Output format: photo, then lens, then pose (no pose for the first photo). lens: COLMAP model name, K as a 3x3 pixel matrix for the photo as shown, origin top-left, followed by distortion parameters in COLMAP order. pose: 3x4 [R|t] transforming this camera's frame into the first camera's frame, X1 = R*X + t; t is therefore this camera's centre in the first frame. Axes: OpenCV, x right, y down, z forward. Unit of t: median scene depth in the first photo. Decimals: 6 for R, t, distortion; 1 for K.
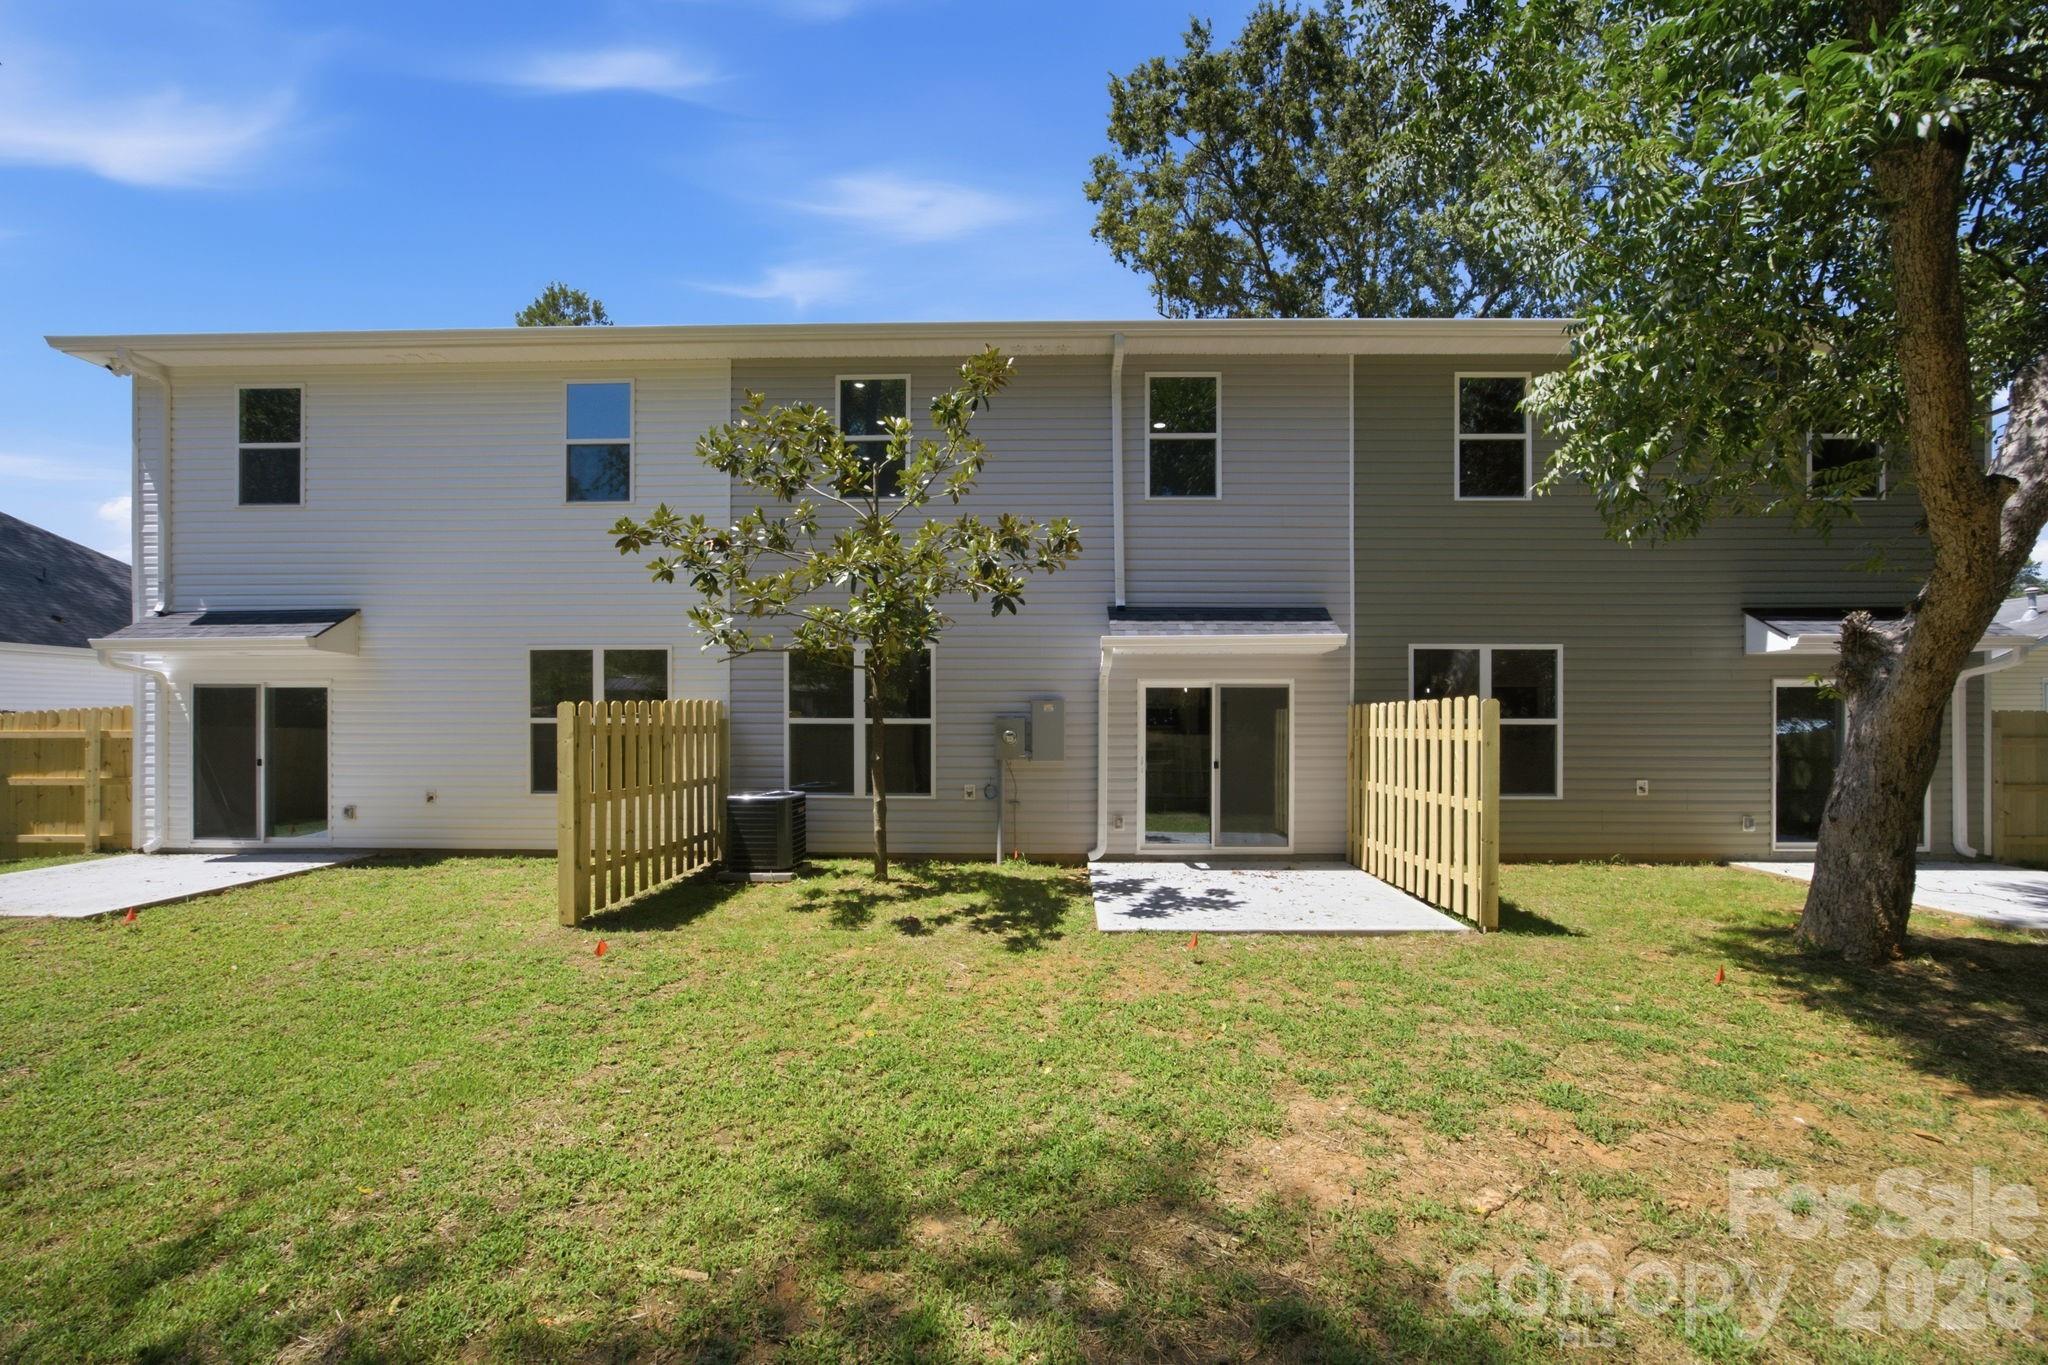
lens RADIAL K [[989.3, 0, 1030.0], [0, 989.3, 729.5], [0, 0, 1]] dist [-0.003472, -0.000131]
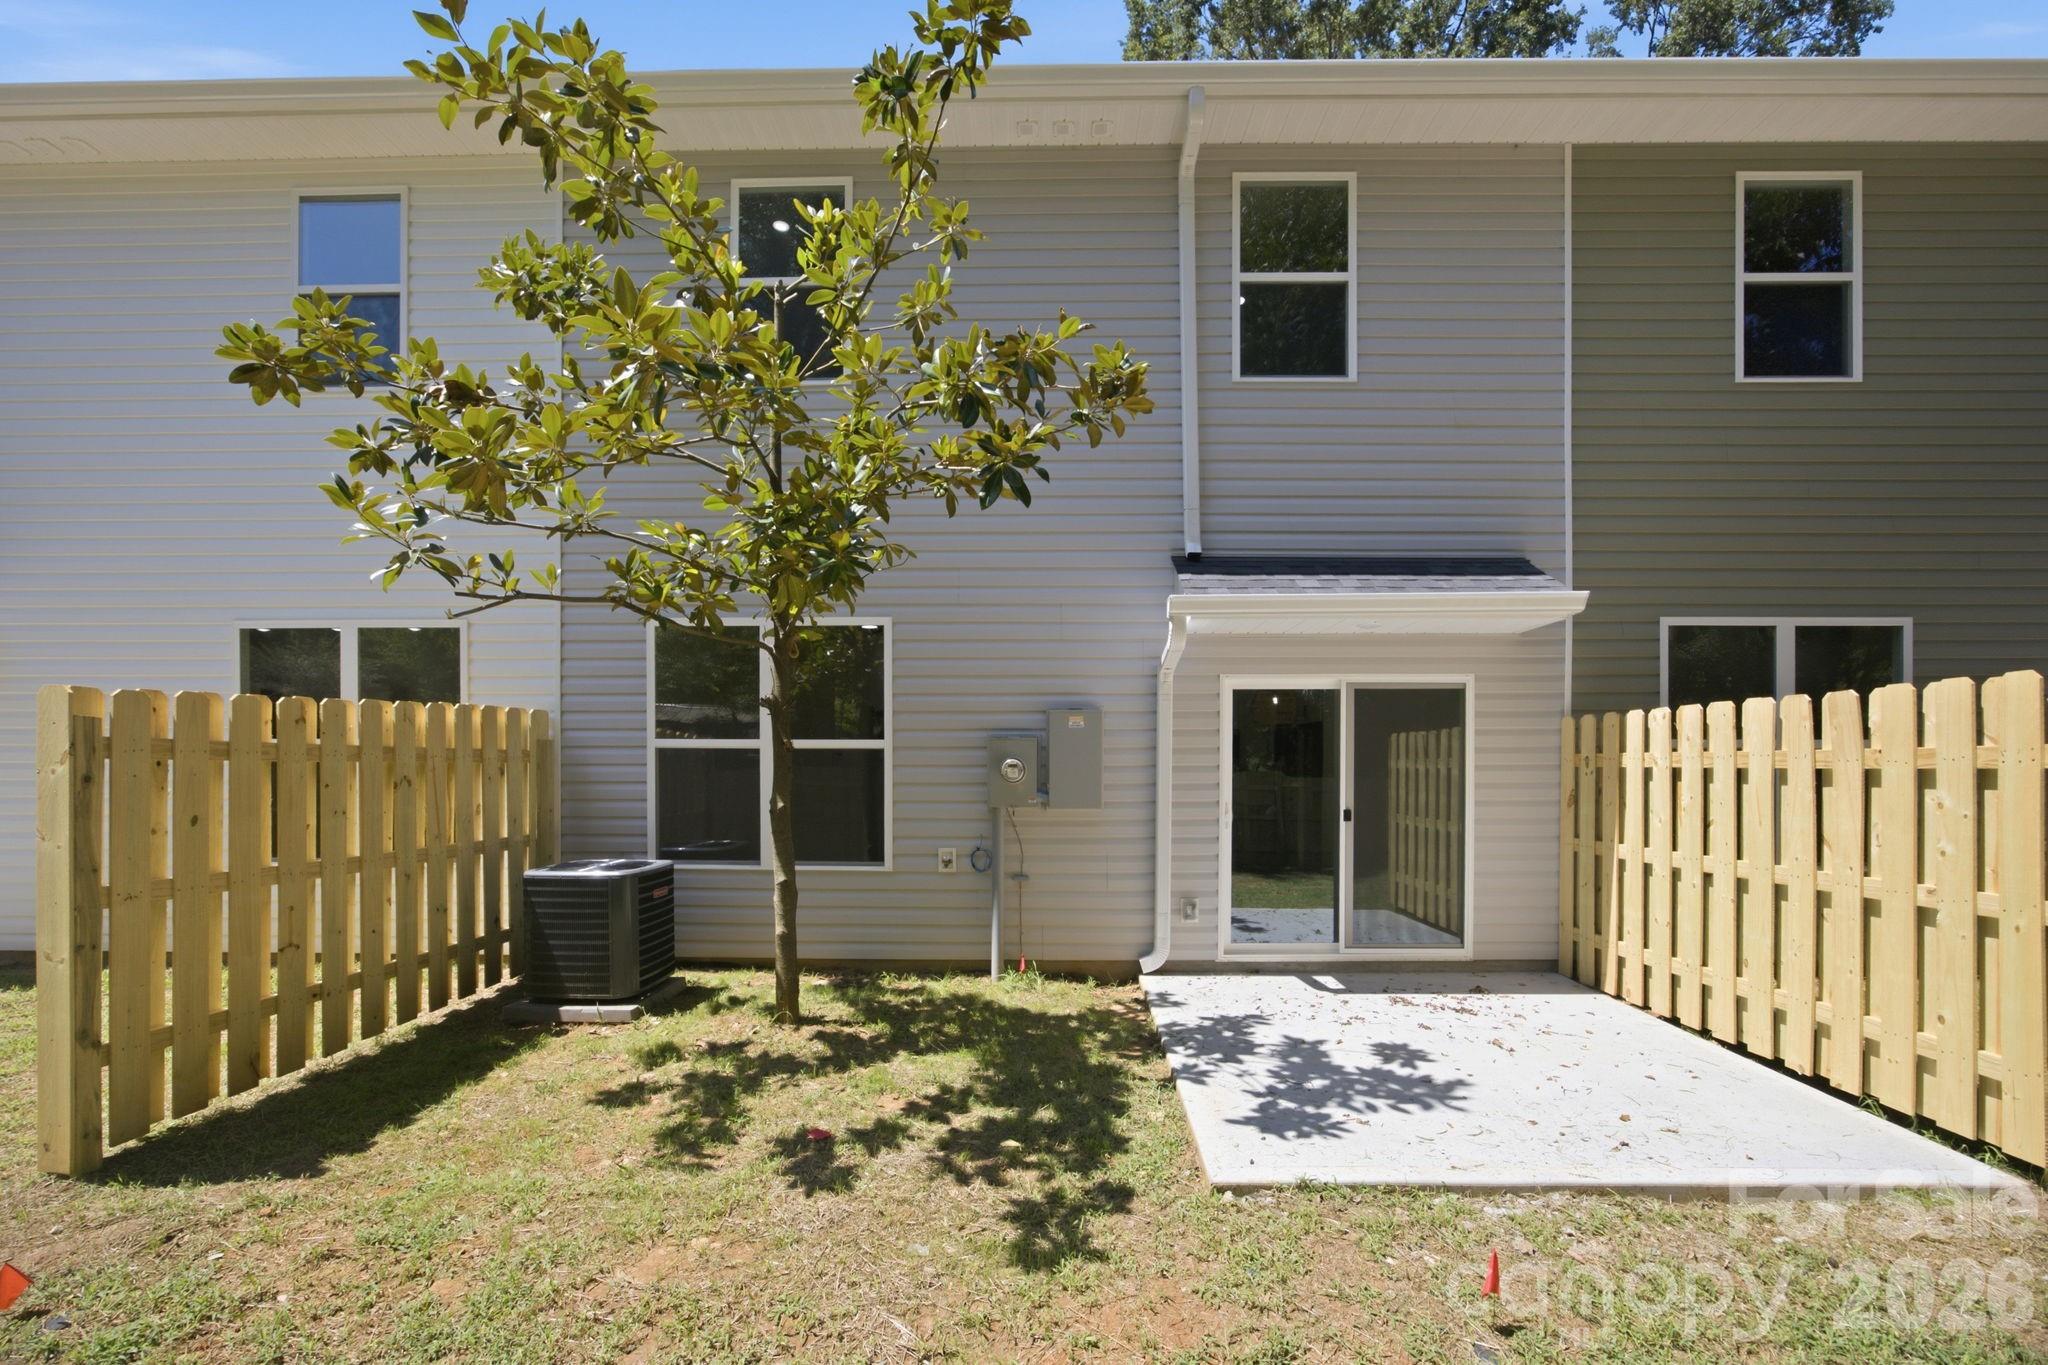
lens RADIAL K [[937.4, 0, 1035.9], [0, 937.4, 781.5], [0, 0, 1]] dist [-0.017115, 0.000498]
pose [[0.999917, -0.000745, 0.012848, -0.013196], [0.000586, 0.999923, 0.012419, 0.007717], [-0.012856, -0.012411, 0.999840, 0.424434]]
